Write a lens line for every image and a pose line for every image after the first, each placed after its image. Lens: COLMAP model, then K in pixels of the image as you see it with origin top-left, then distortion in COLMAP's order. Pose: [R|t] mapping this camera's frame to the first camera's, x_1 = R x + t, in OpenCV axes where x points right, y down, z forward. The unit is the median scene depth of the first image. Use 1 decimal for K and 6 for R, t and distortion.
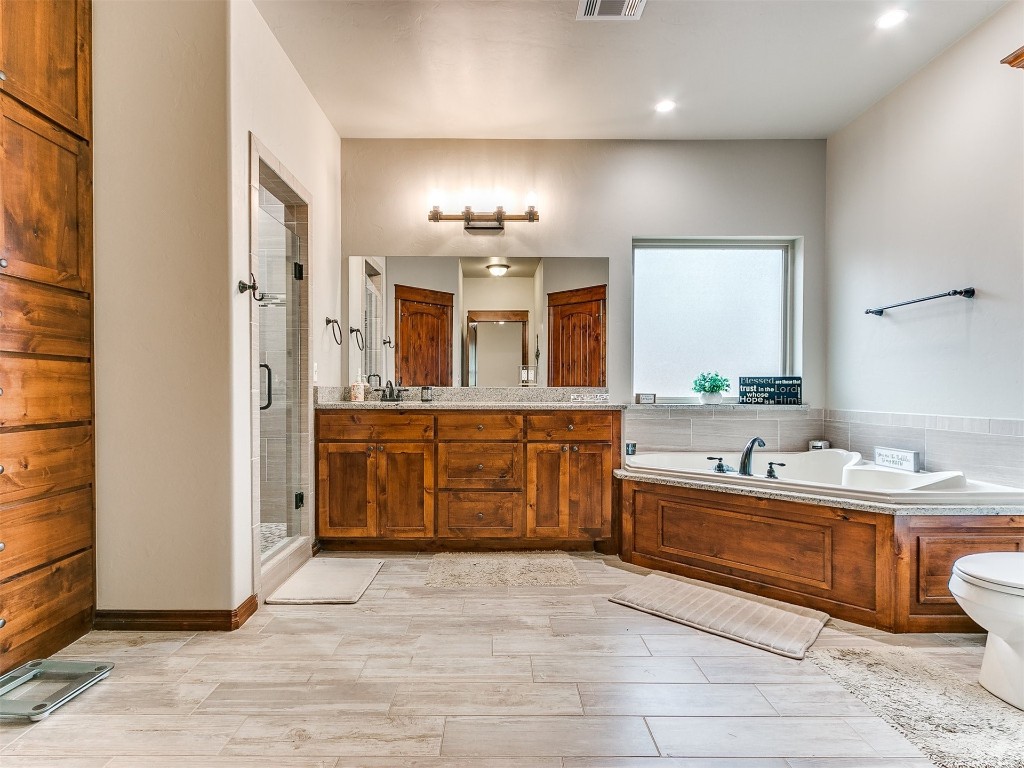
lens RADIAL K [[537.2, 0, 495.3], [0, 537.2, 395.9], [0, 0, 1]] dist [0.003880, 0.000249]
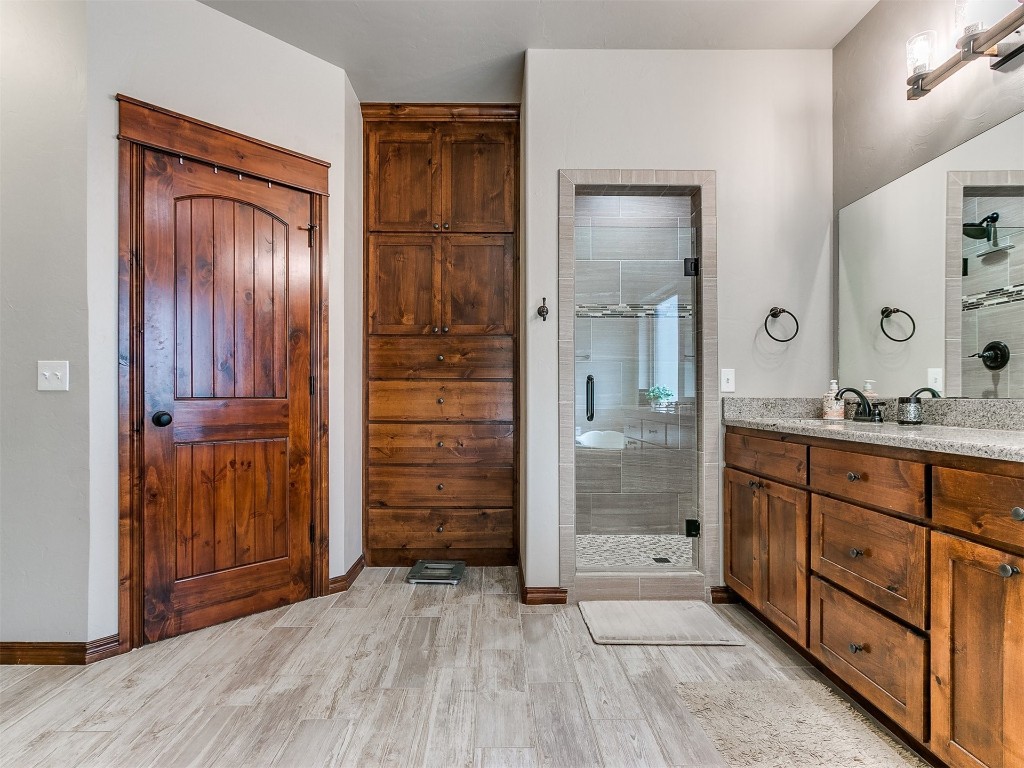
lens RADIAL K [[537.2, 0, 495.3], [0, 537.2, 395.9], [0, 0, 1]] dist [0.003880, 0.000249]
pose [[0.005295, -0.004863, -0.999974, 0.650956], [-0.017767, 0.999830, -0.004957, -0.013856], [0.999828, 0.017793, 0.005207, 0.863717]]
